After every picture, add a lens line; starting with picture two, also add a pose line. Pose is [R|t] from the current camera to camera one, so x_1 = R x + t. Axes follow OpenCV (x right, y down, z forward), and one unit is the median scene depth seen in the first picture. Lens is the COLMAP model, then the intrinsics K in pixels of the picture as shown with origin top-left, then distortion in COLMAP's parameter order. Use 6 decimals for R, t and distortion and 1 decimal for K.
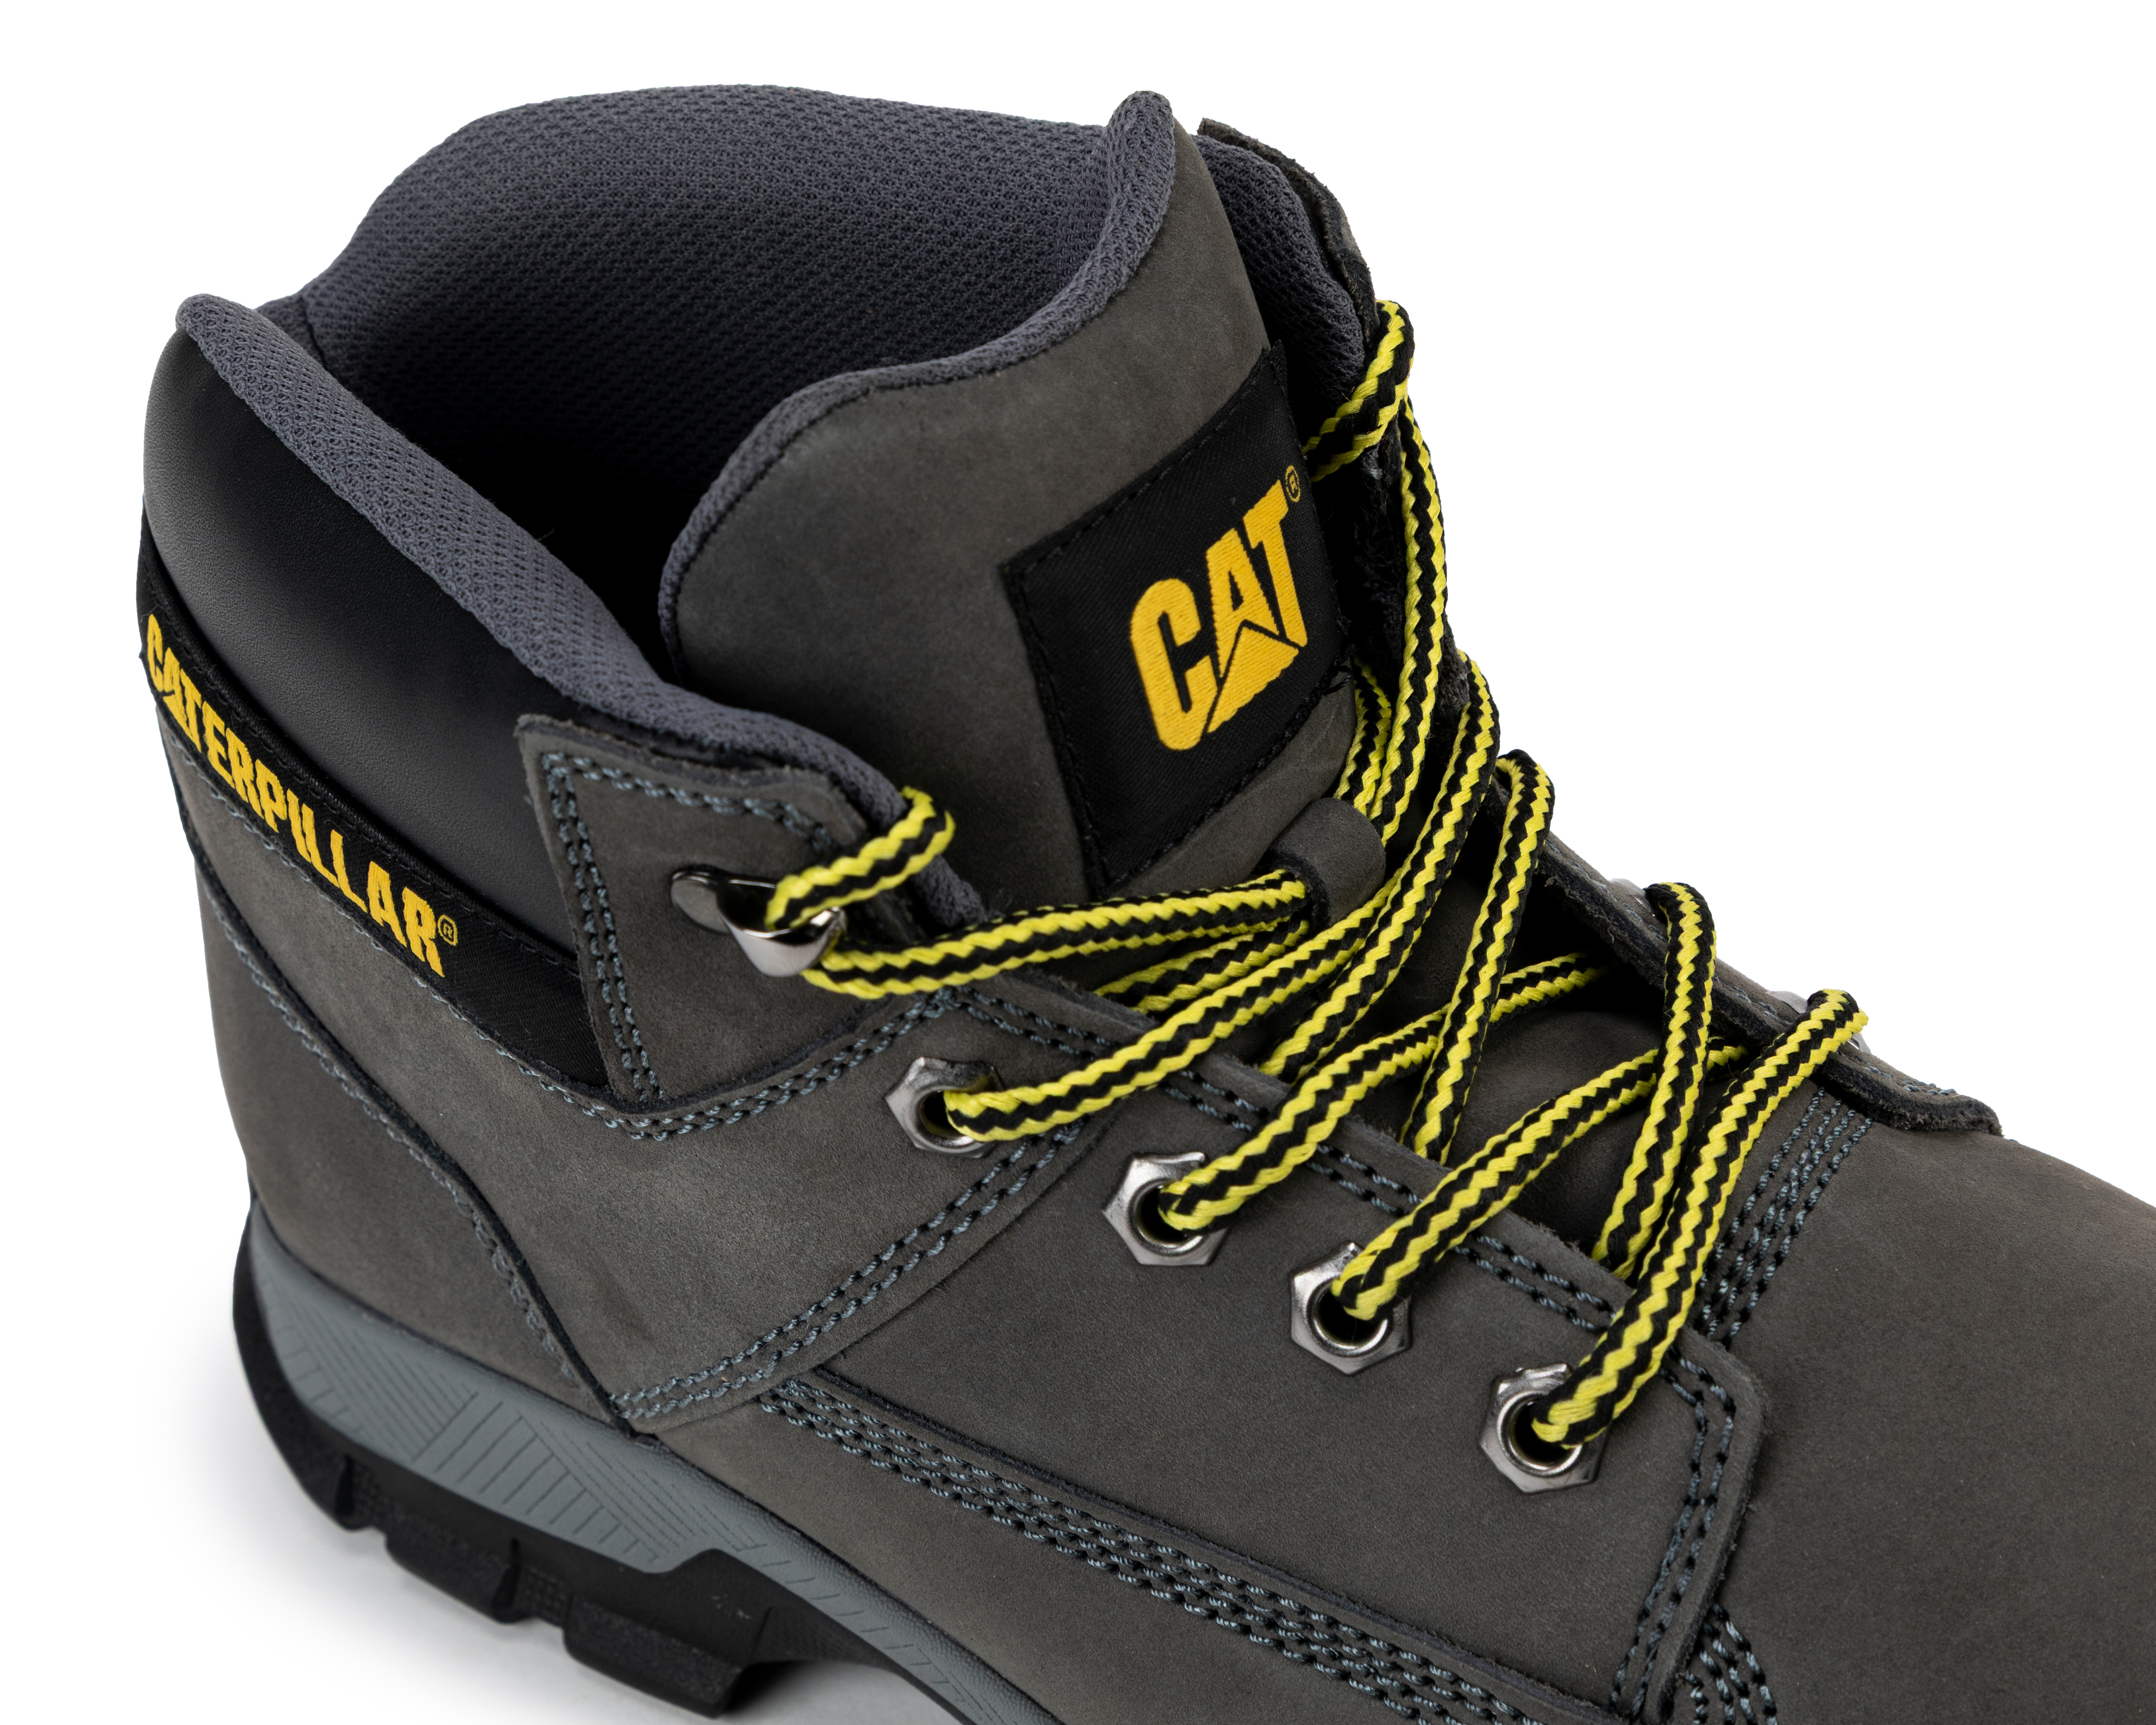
lens RADIAL K [[4170.1, 0, 1078.0], [0, 4170.1, 862.5], [0, 0, 1]] dist [-0.037285, 1.695507]
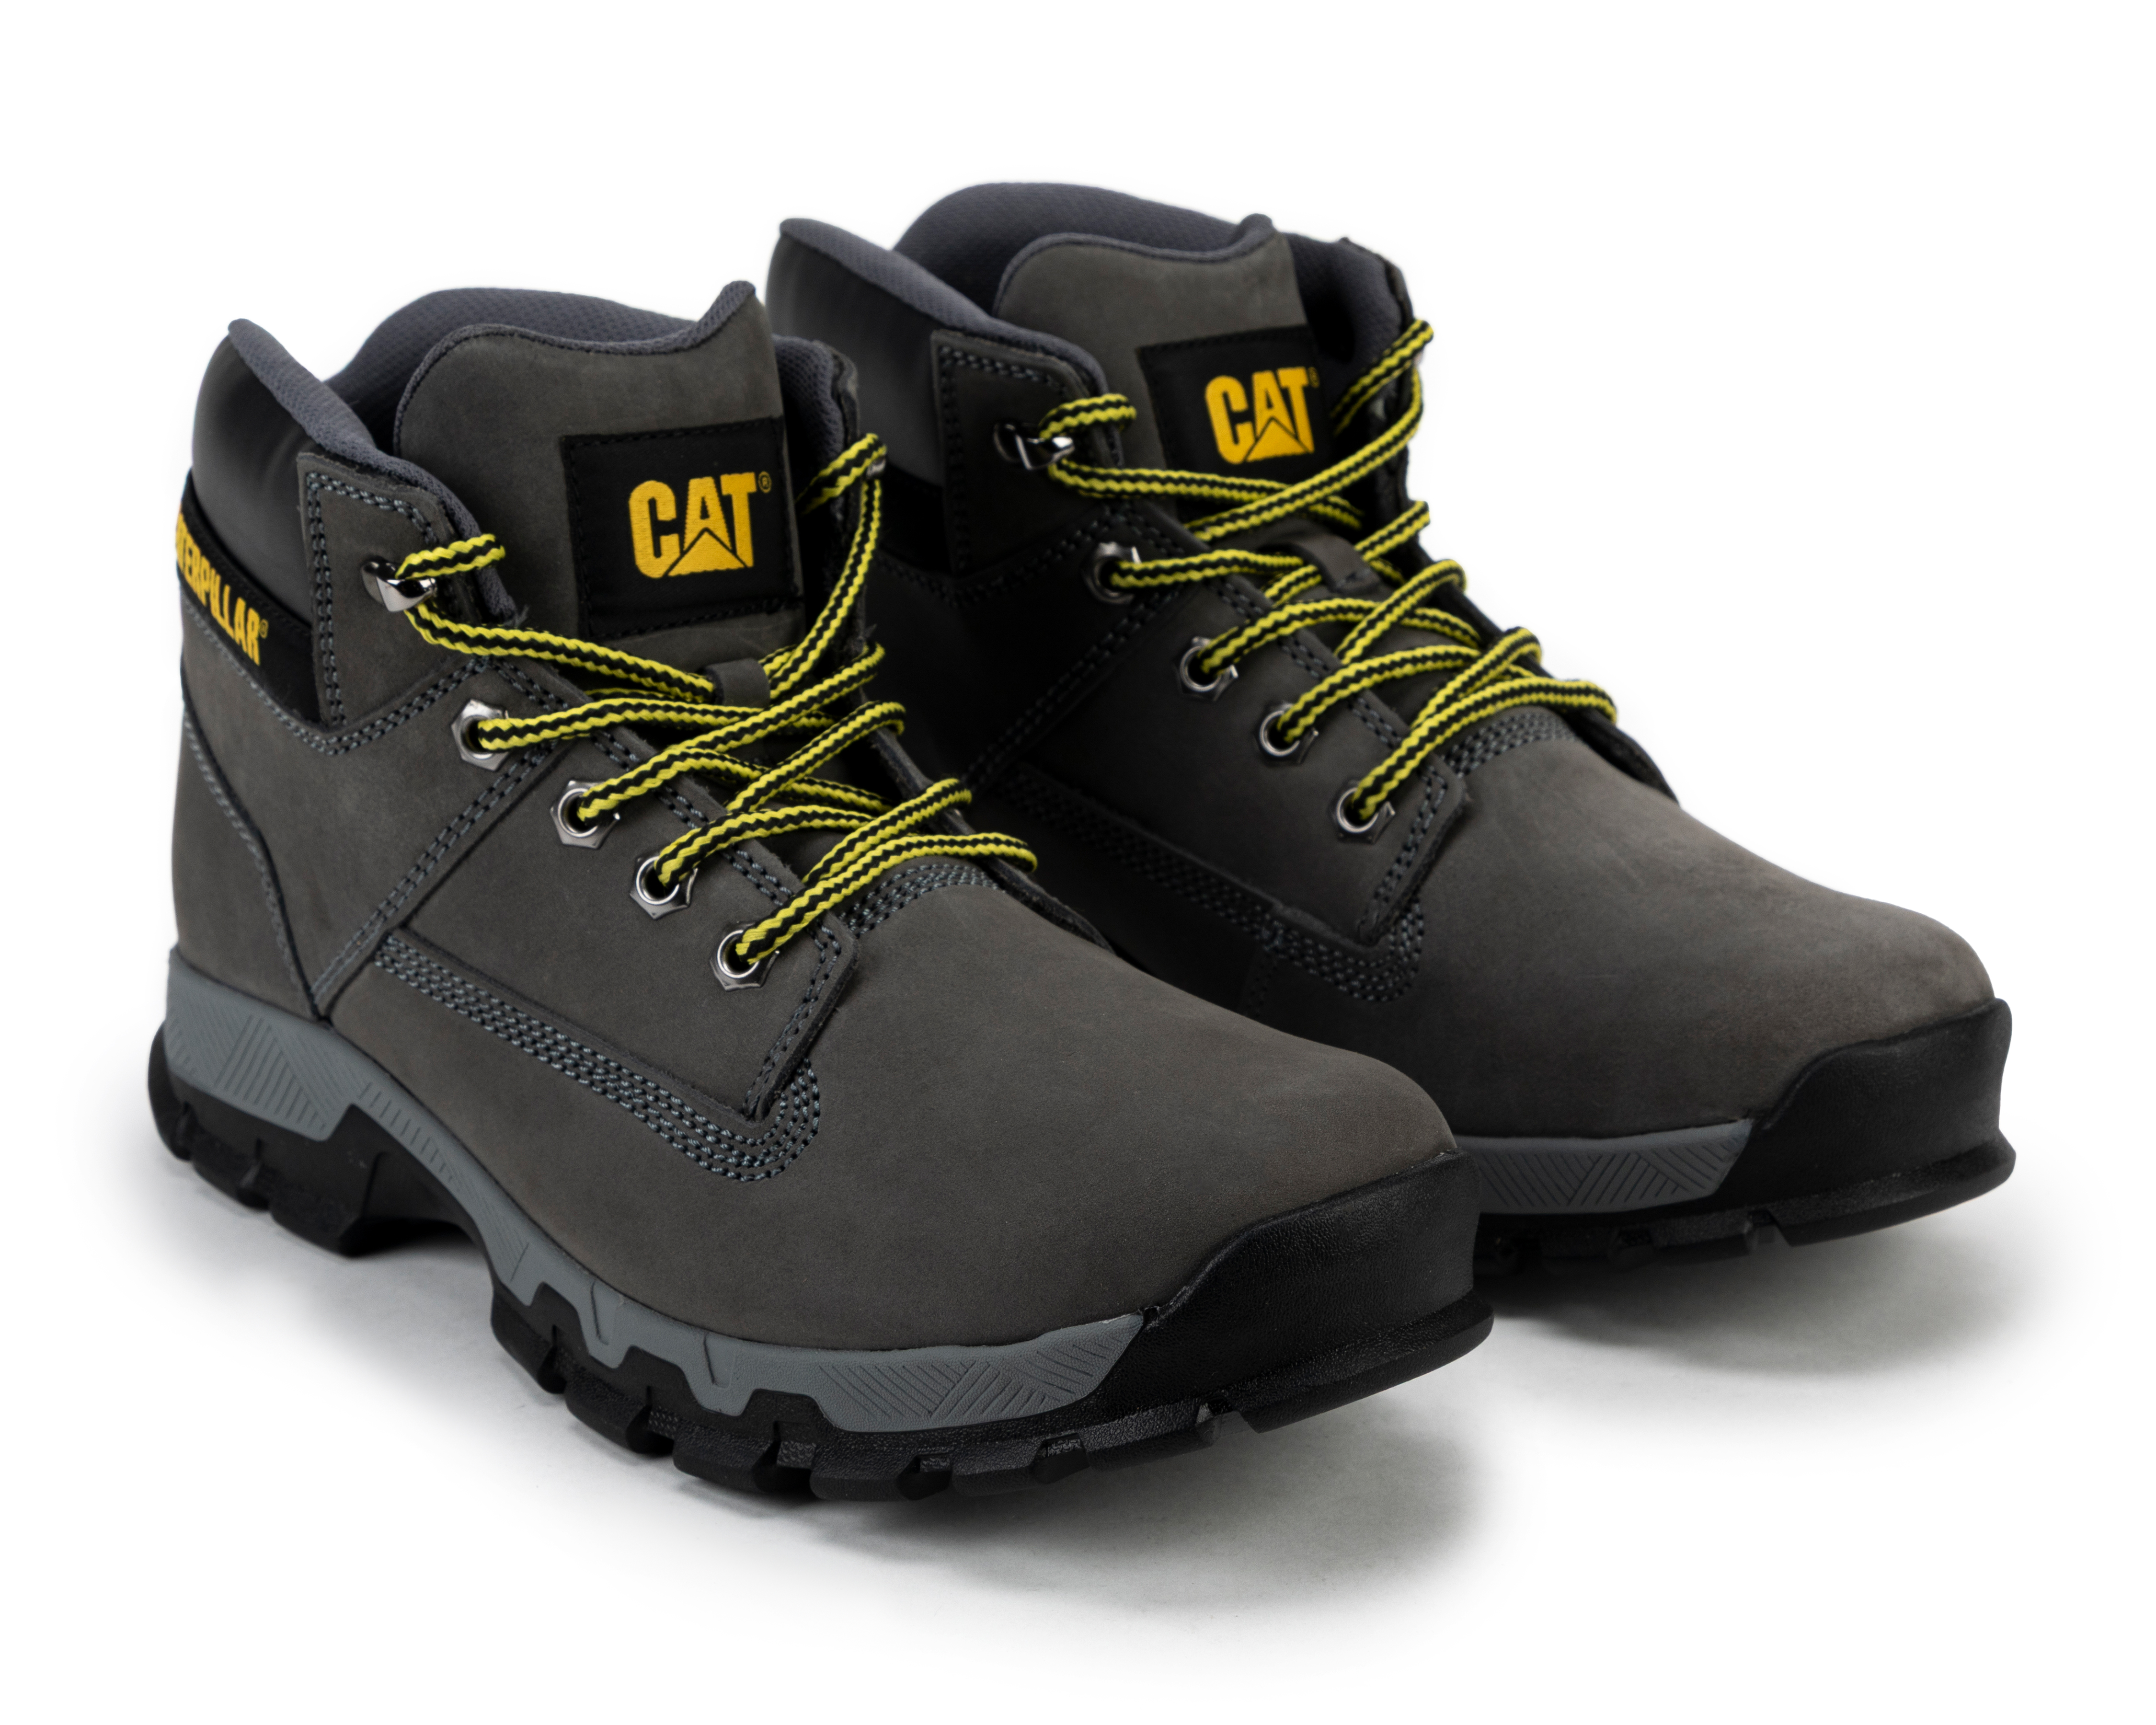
lens RADIAL K [[4170.1, 0, 1078.0], [0, 4170.1, 862.5], [0, 0, 1]] dist [-0.037285, 1.695507]
pose [[0.967716, 0.191903, -0.163399, 0.534543], [-0.233099, 0.928016, -0.290605, 0.584415], [0.095869, 0.319311, 0.942788, -0.685803]]
